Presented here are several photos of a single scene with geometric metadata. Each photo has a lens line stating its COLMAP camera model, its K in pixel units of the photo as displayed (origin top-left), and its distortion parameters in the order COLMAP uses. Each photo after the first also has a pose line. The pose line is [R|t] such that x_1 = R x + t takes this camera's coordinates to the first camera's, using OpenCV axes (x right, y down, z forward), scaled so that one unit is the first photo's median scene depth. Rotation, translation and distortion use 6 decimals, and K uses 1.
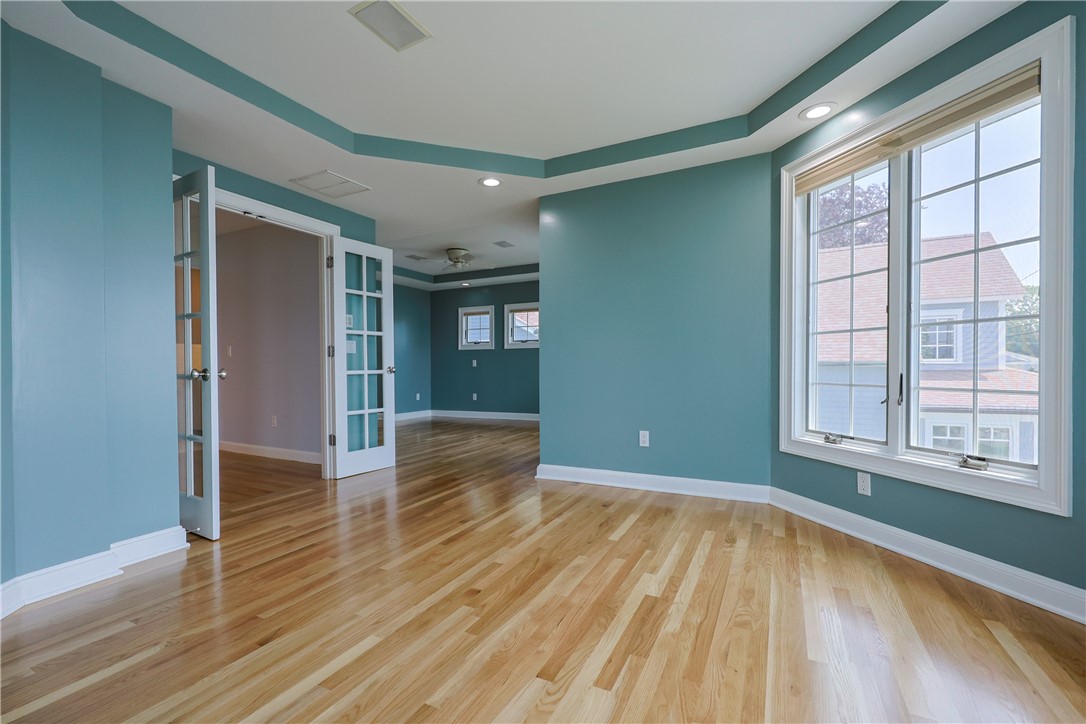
lens RADIAL K [[467.4, 0, 546.2], [0, 467.4, 368.1], [0, 0, 1]] dist [-0.002601, -0.000307]
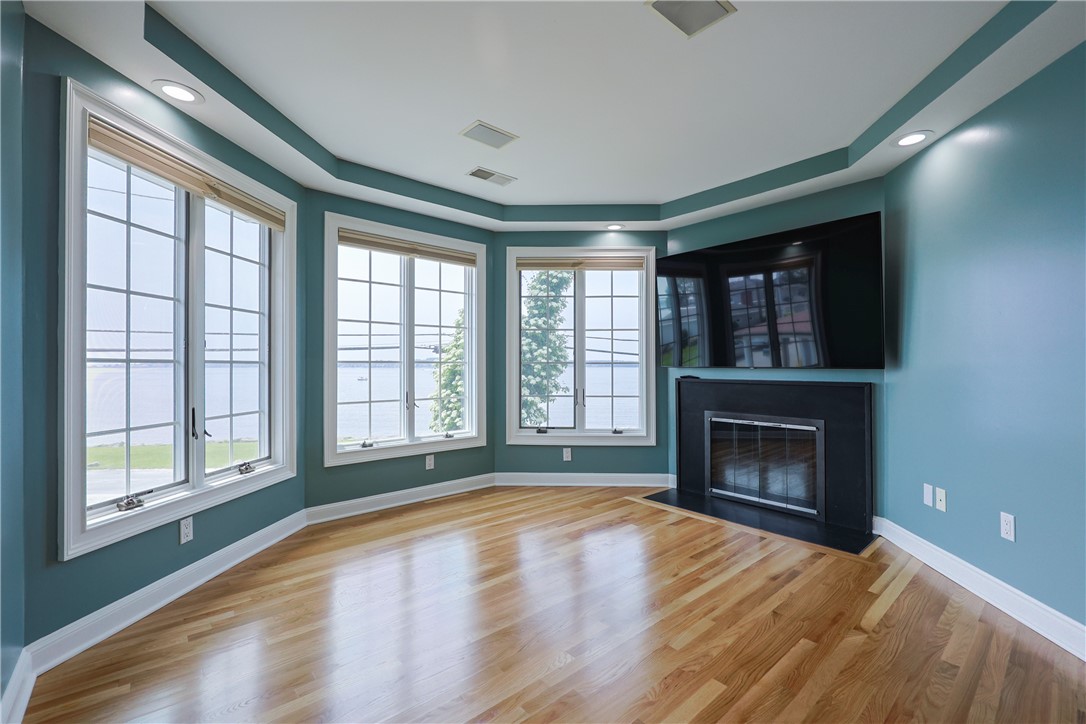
lens RADIAL K [[467.4, 0, 546.2], [0, 467.4, 368.1], [0, 0, 1]] dist [-0.002601, -0.000307]
pose [[-0.927128, 0.005507, 0.374703, -0.357646], [0.009769, 0.999907, 0.009478, -0.081702], [-0.374616, 0.012448, -0.927096, 1.738062]]
